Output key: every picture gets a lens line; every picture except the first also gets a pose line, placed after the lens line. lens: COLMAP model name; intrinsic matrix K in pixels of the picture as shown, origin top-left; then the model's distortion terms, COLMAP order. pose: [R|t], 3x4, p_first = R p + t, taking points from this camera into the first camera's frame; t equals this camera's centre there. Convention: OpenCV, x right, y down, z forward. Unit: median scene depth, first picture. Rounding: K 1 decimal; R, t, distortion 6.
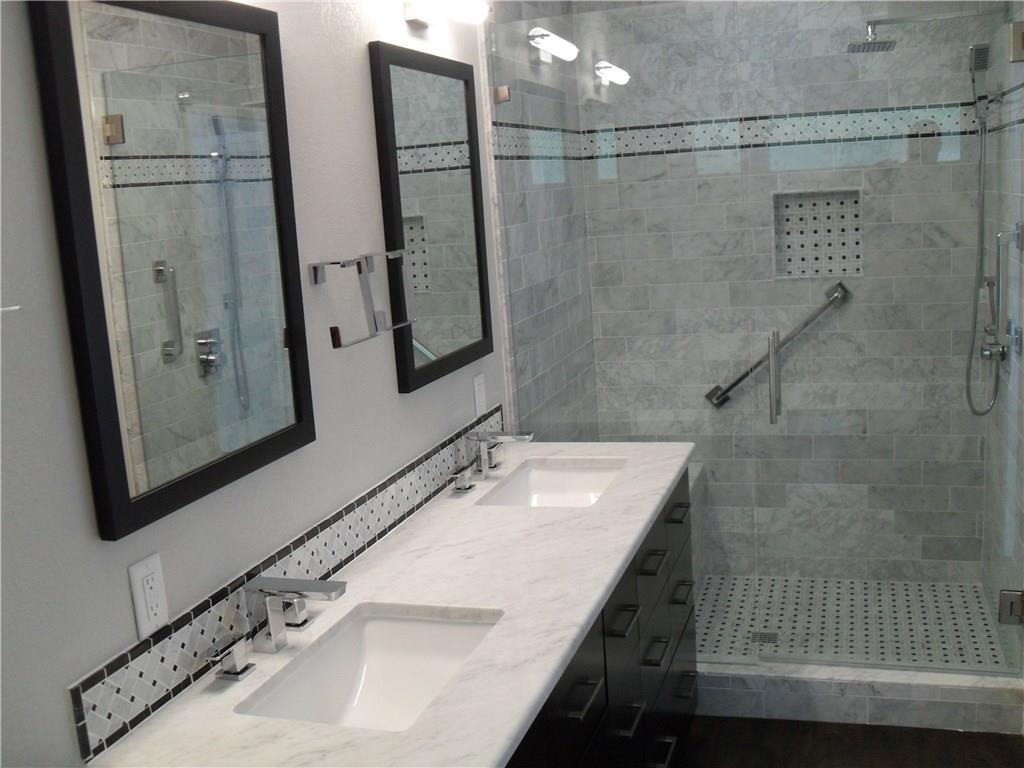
lens RADIAL K [[1099.4, 0, 512.0], [0, 1099.4, 384.0], [0, 0, 1]] dist [-0.003573, -0.003738]
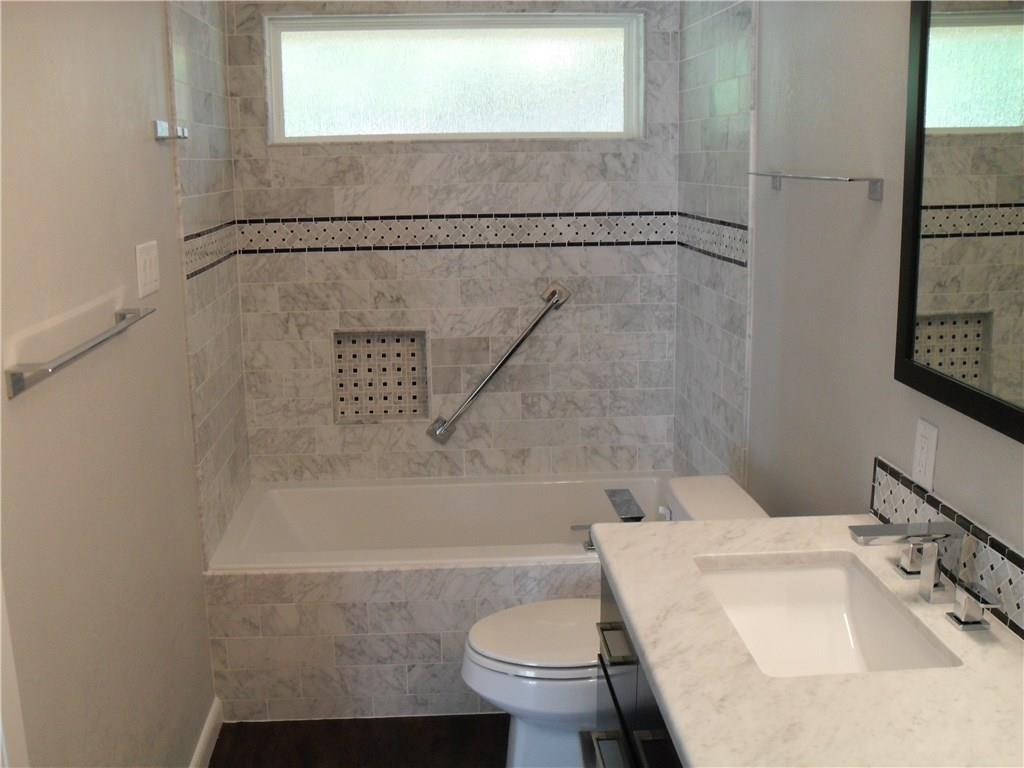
lens RADIAL K [[1099.4, 0, 512.0], [0, 1099.4, 384.0], [0, 0, 1]] dist [-0.003573, -0.003738]
pose [[-0.924626, 0.158027, -0.346546, 0.459472], [0.010138, 0.919754, 0.392364, -0.334180], [0.380741, 0.359276, -0.852031, 1.763074]]
